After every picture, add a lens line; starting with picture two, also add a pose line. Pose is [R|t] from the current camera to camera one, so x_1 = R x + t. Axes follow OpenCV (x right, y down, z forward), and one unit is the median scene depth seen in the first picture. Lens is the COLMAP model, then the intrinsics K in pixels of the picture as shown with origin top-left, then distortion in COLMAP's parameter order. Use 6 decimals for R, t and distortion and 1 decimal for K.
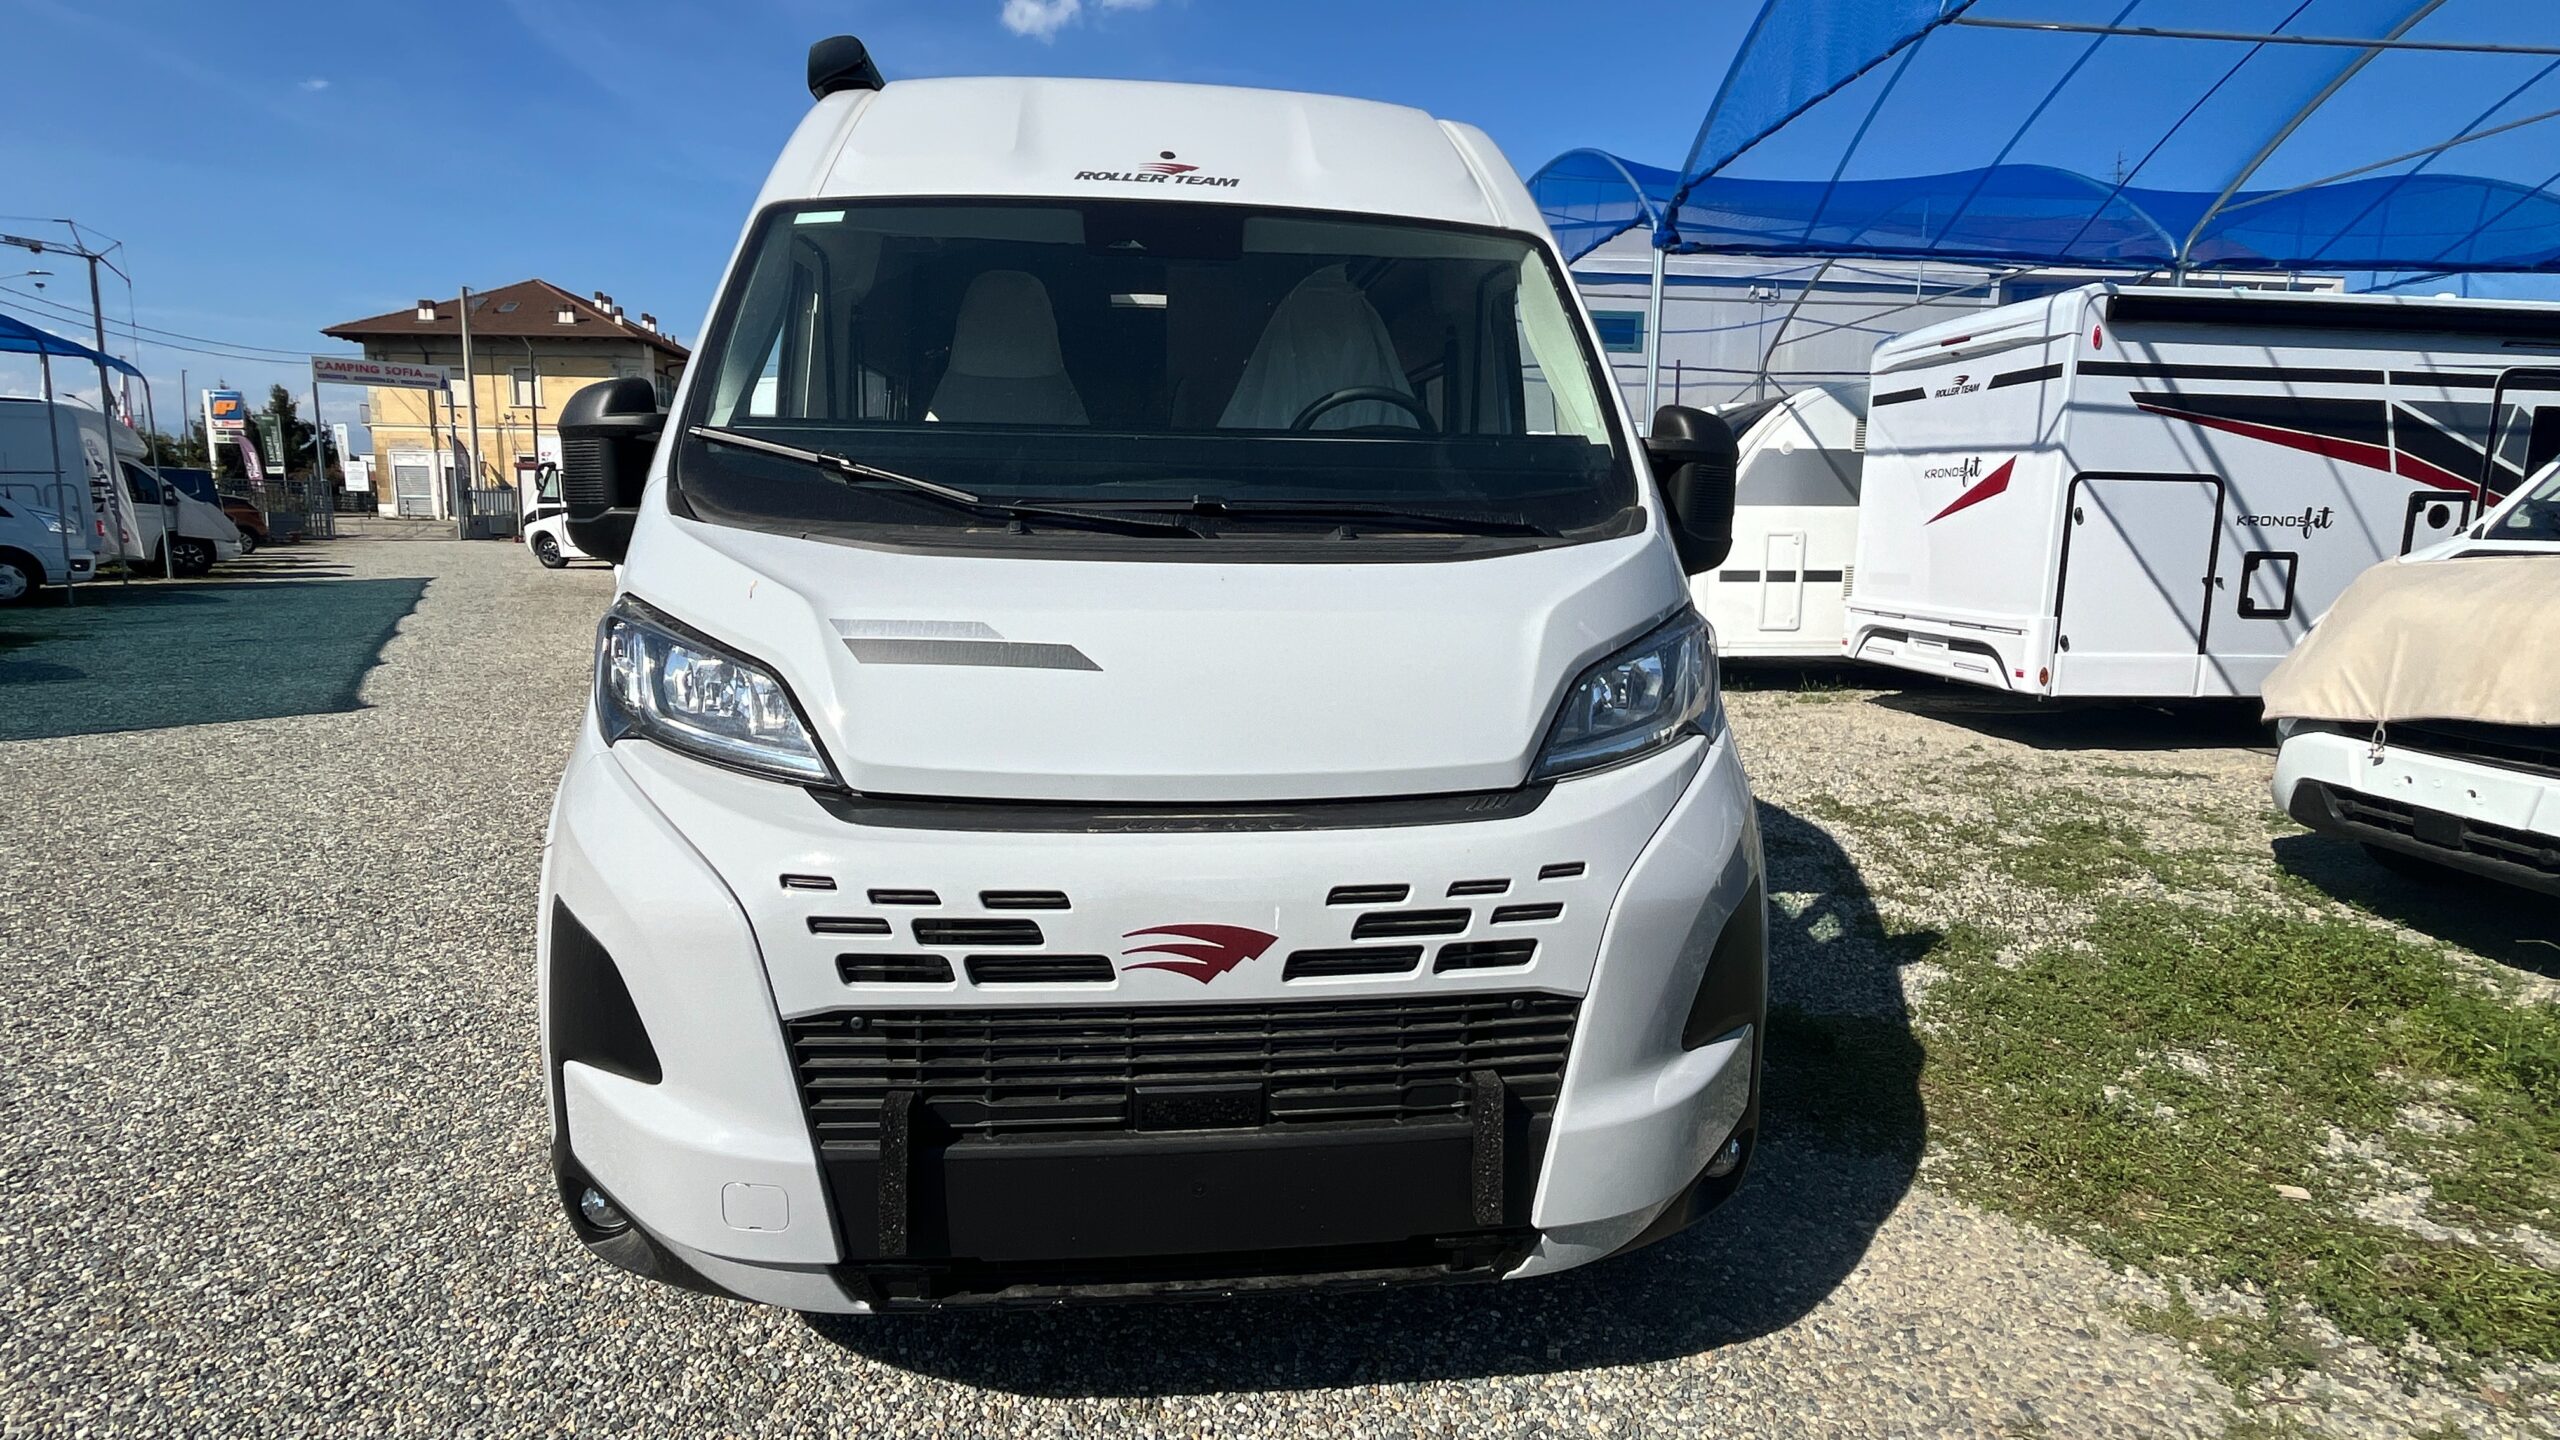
lens RADIAL K [[1268.4, 0, 1277.7], [0, 1268.4, 714.2], [0, 0, 1]] dist [-0.005027, -0.000611]
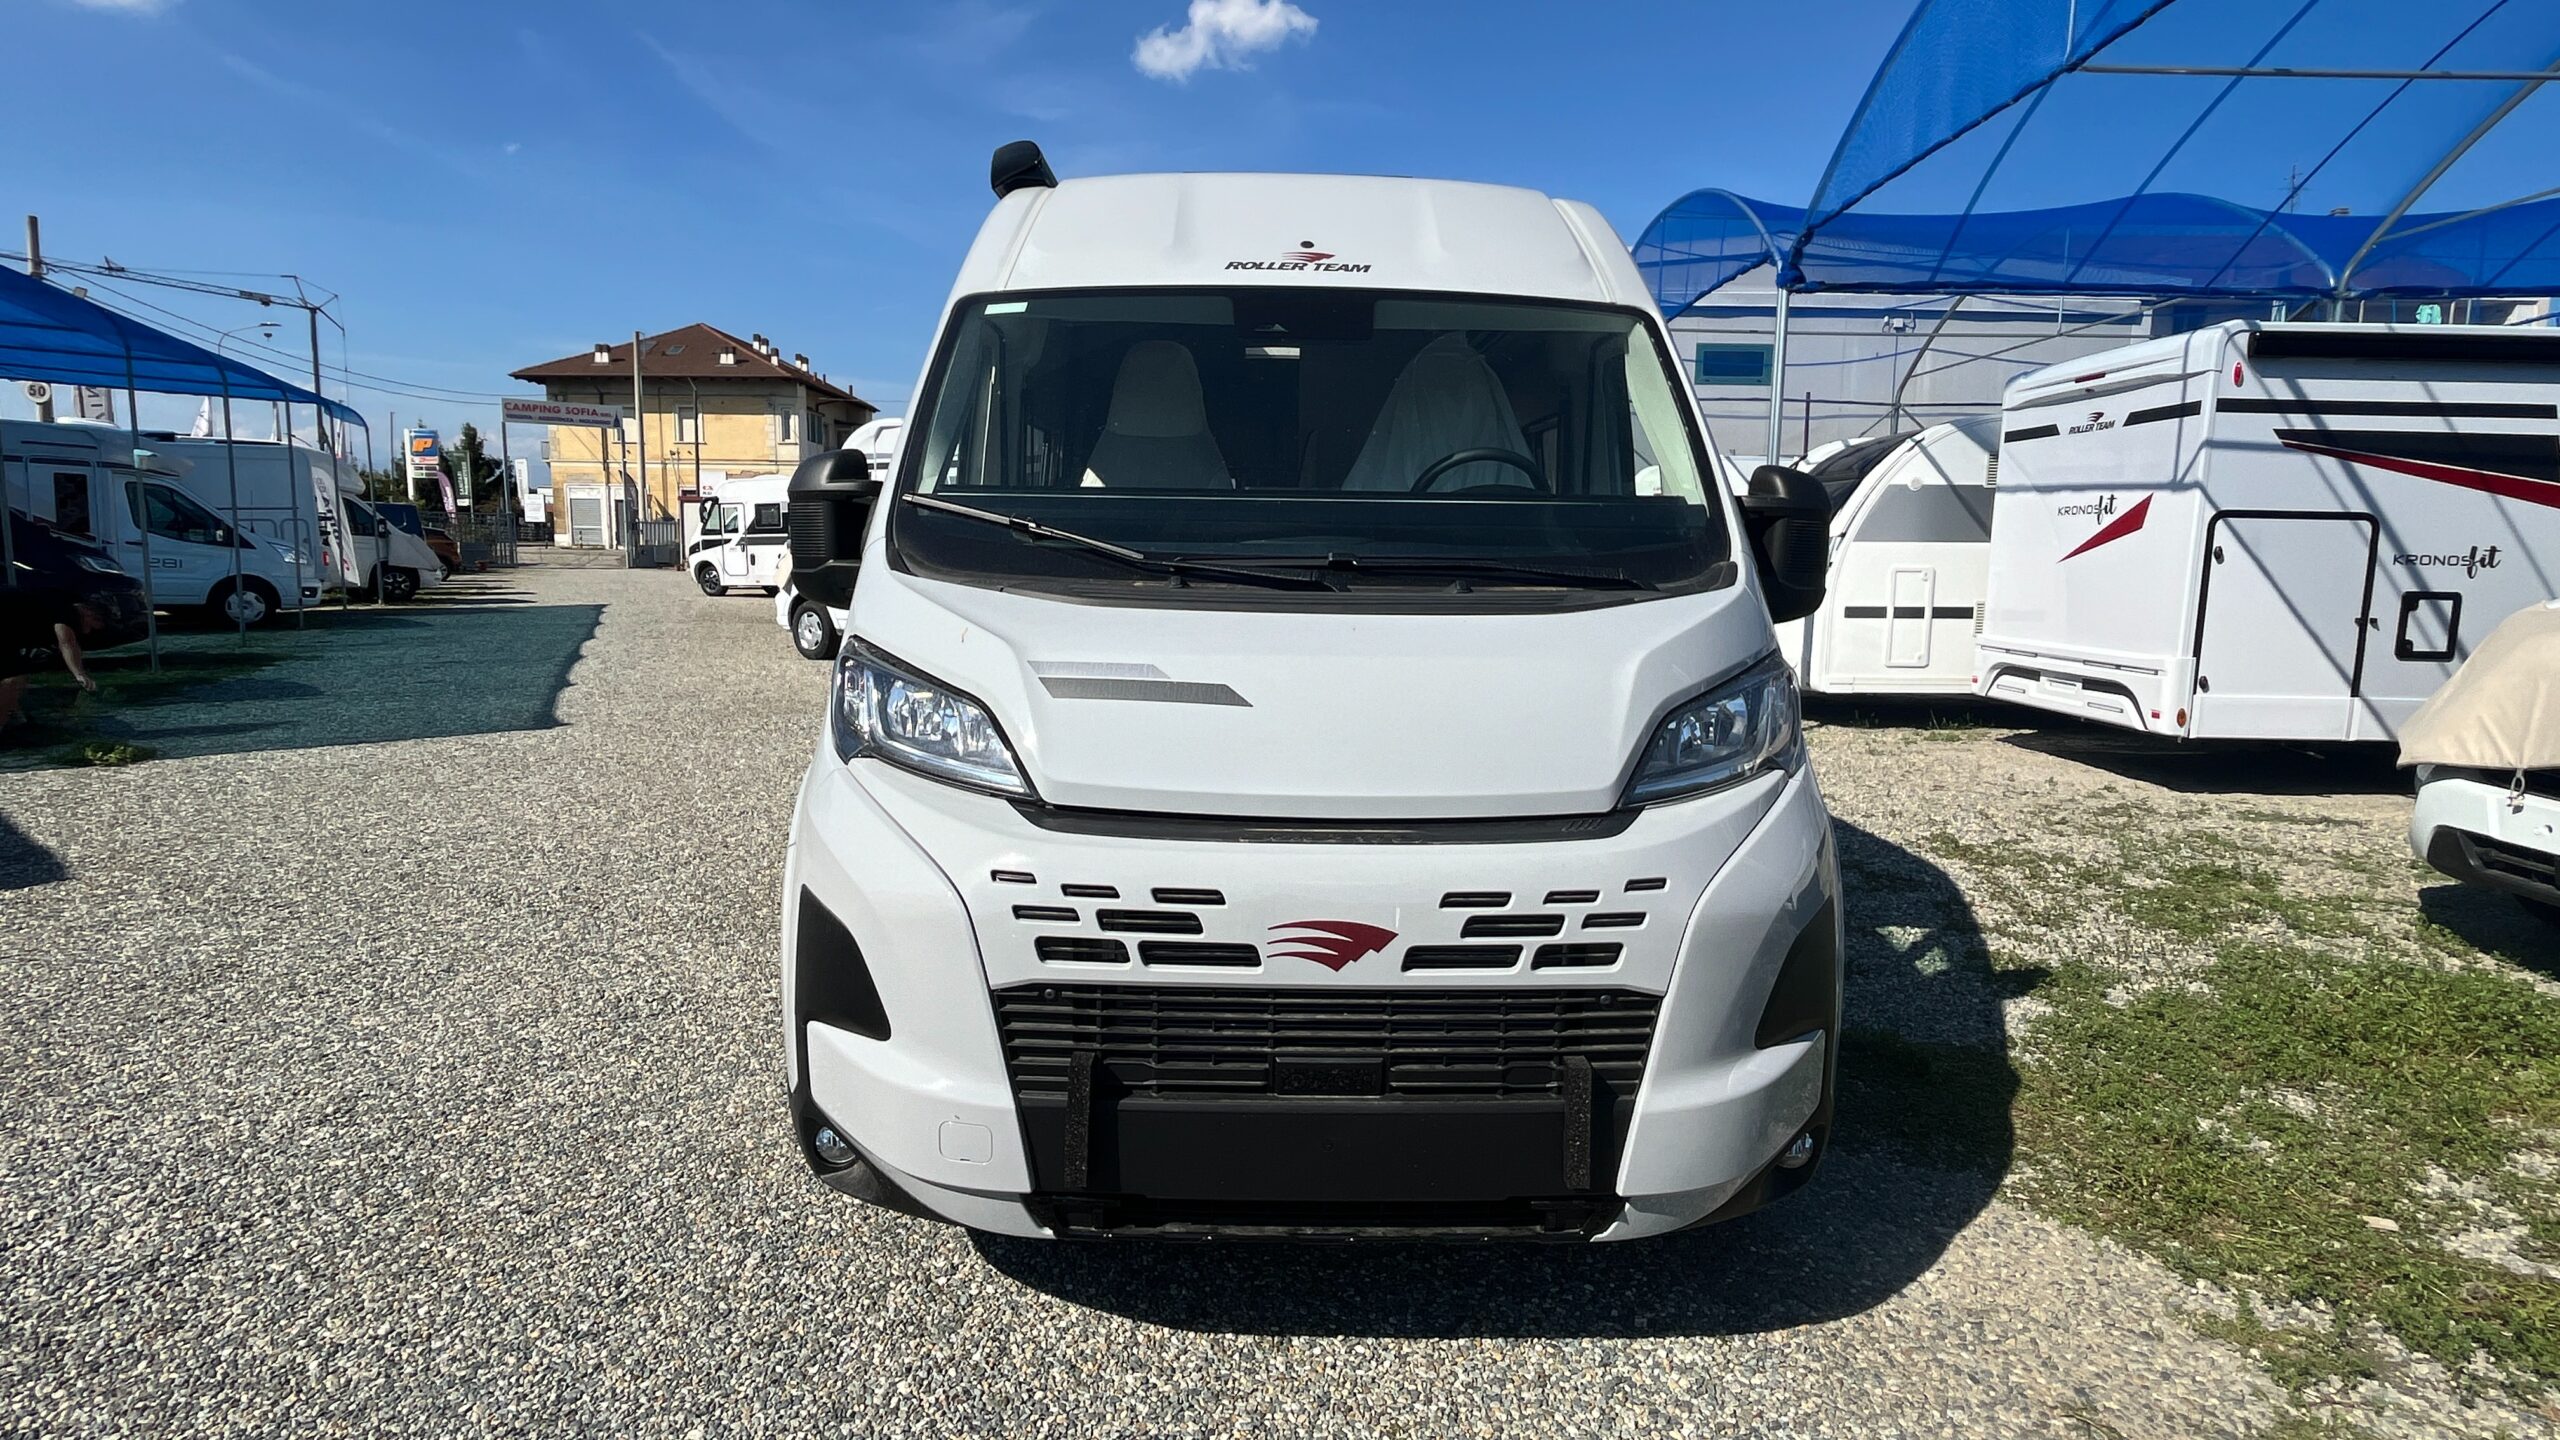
lens RADIAL K [[1268.4, 0, 1281.8], [0, 1268.4, 713.2], [0, 0, 1]] dist [-0.005027, -0.000611]
pose [[0.995799, 0.013243, -0.090605, -0.002067], [-0.015366, 0.999622, -0.022780, -0.000895], [0.090269, 0.024077, 0.995626, -0.113663]]
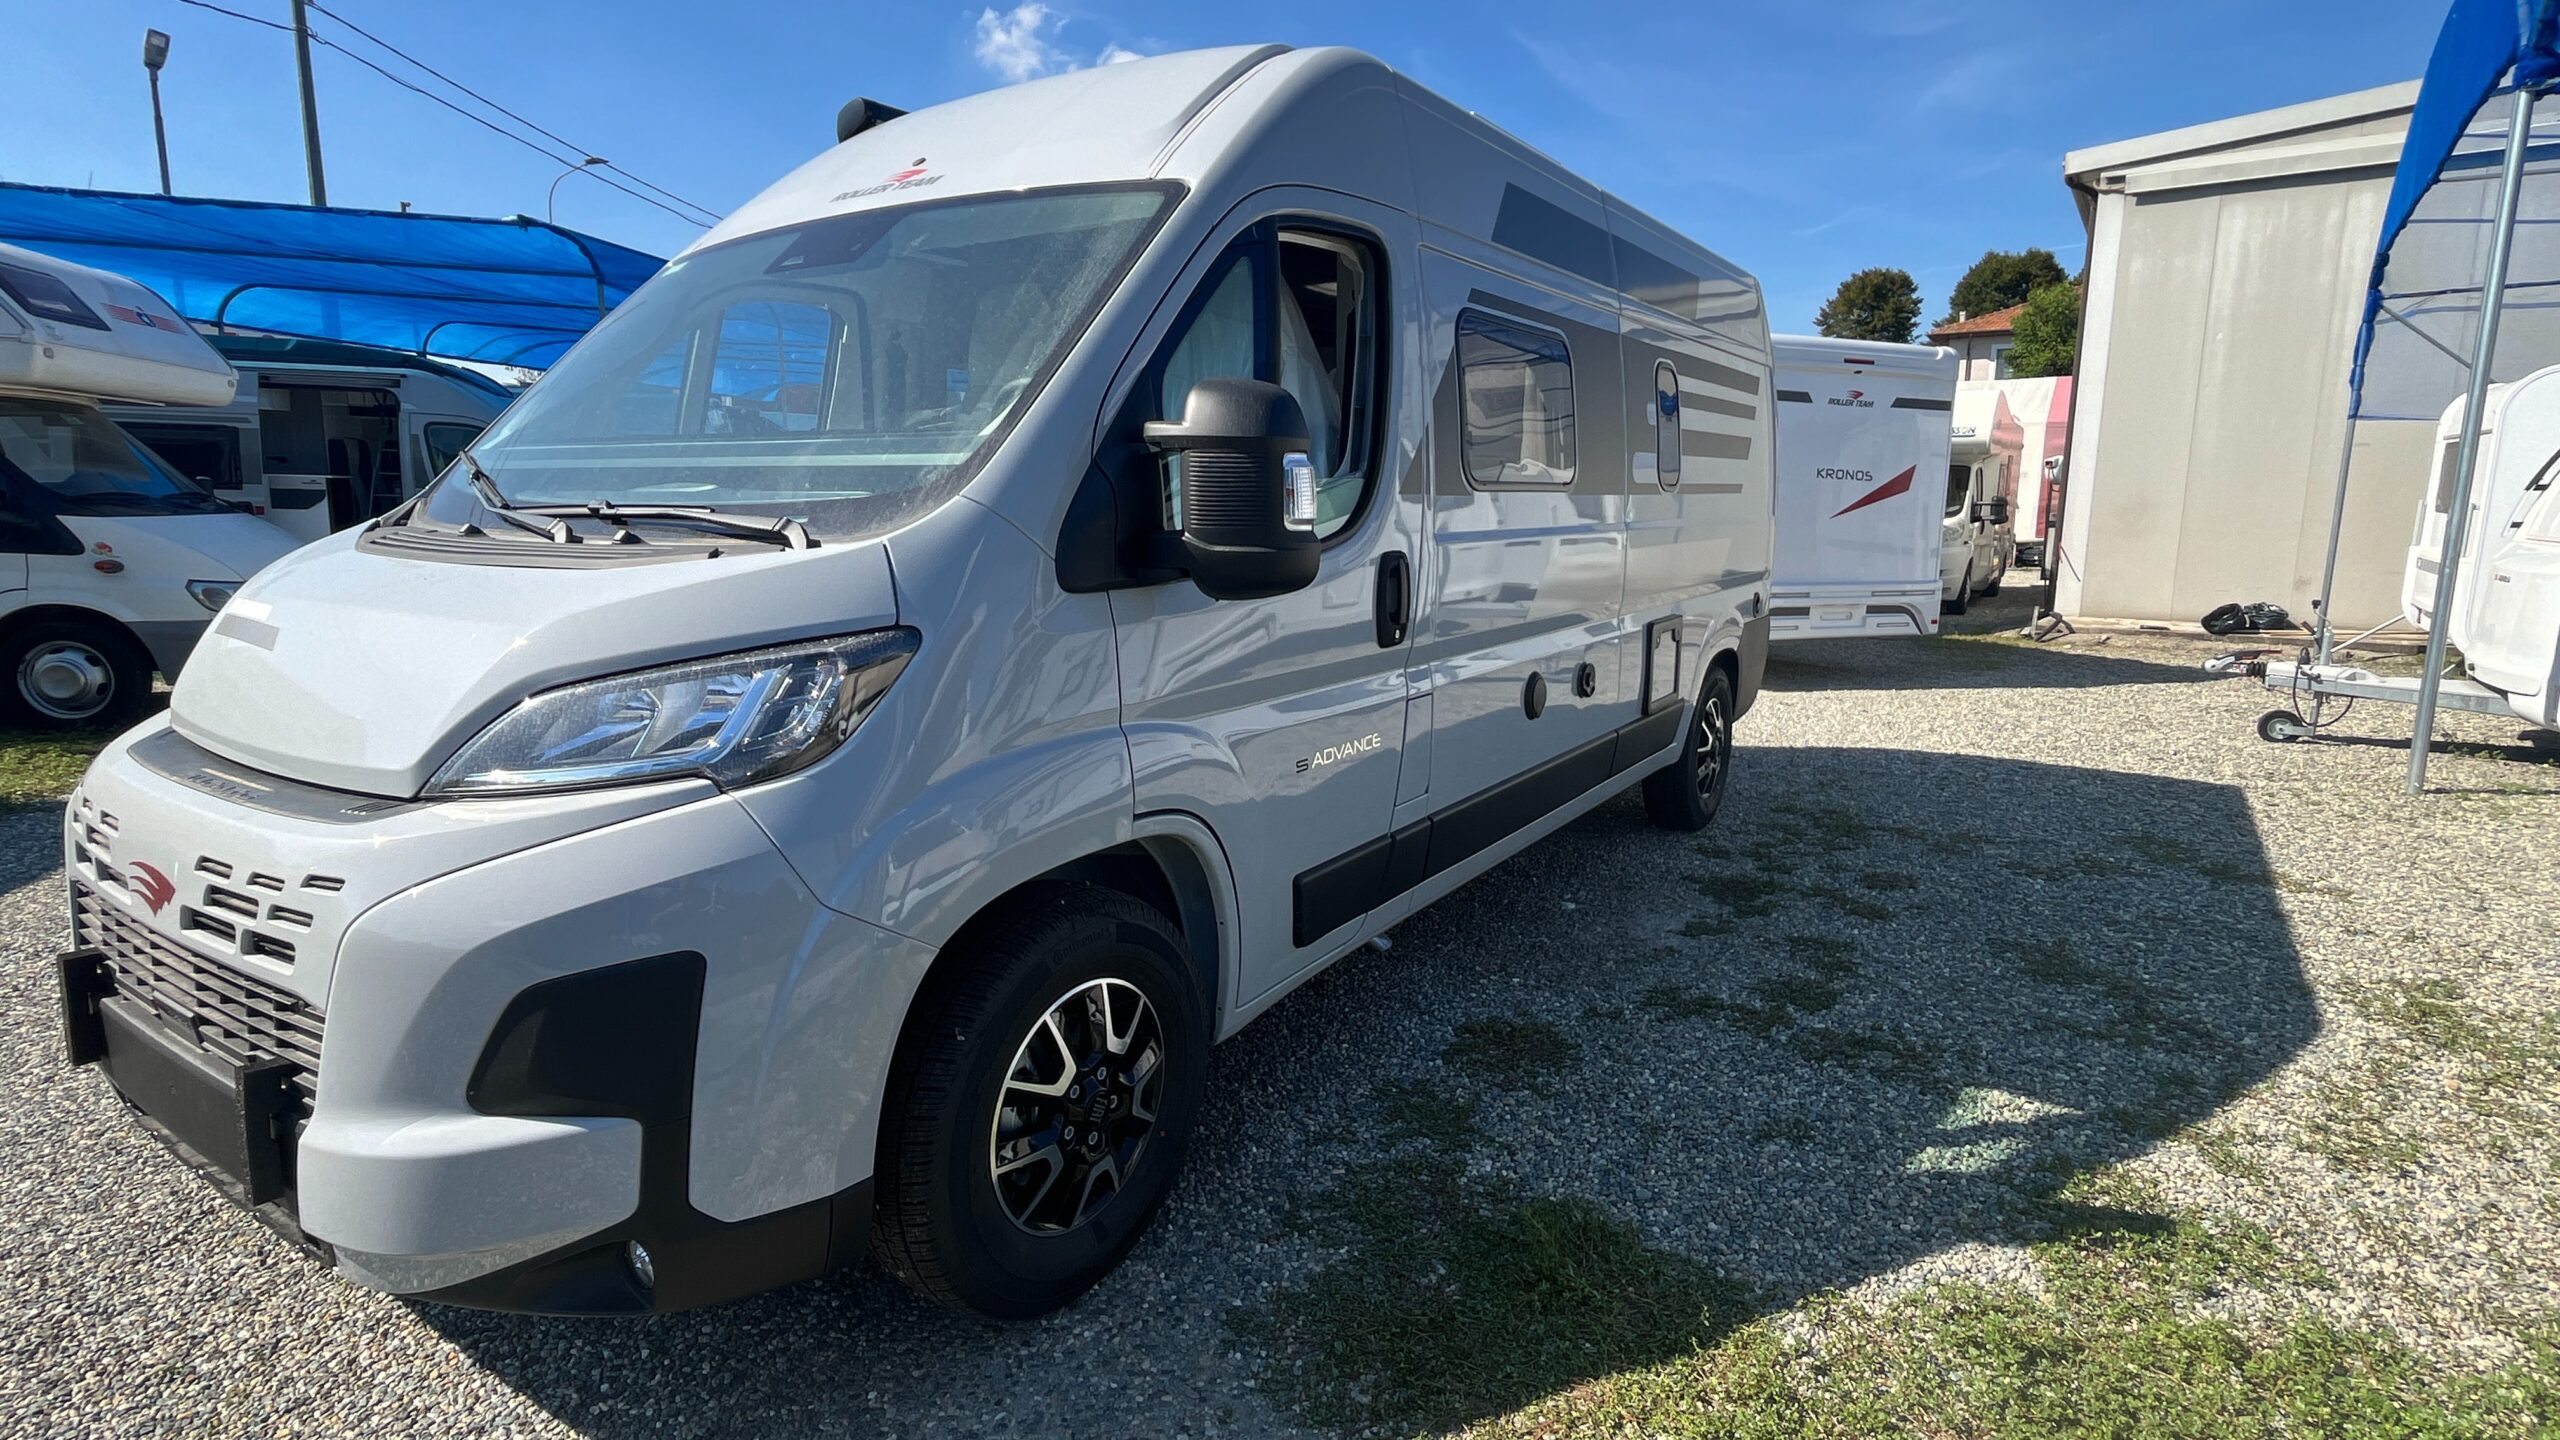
lens RADIAL K [[1268.4, 0, 1283.9], [0, 1268.4, 737.5], [0, 0, 1]] dist [-0.005027, -0.000611]
pose [[0.775147, 0.116854, -0.620880, 0.862562], [-0.102688, 0.992981, 0.058683, -0.075863], [0.623379, 0.018269, 0.781706, 0.427669]]
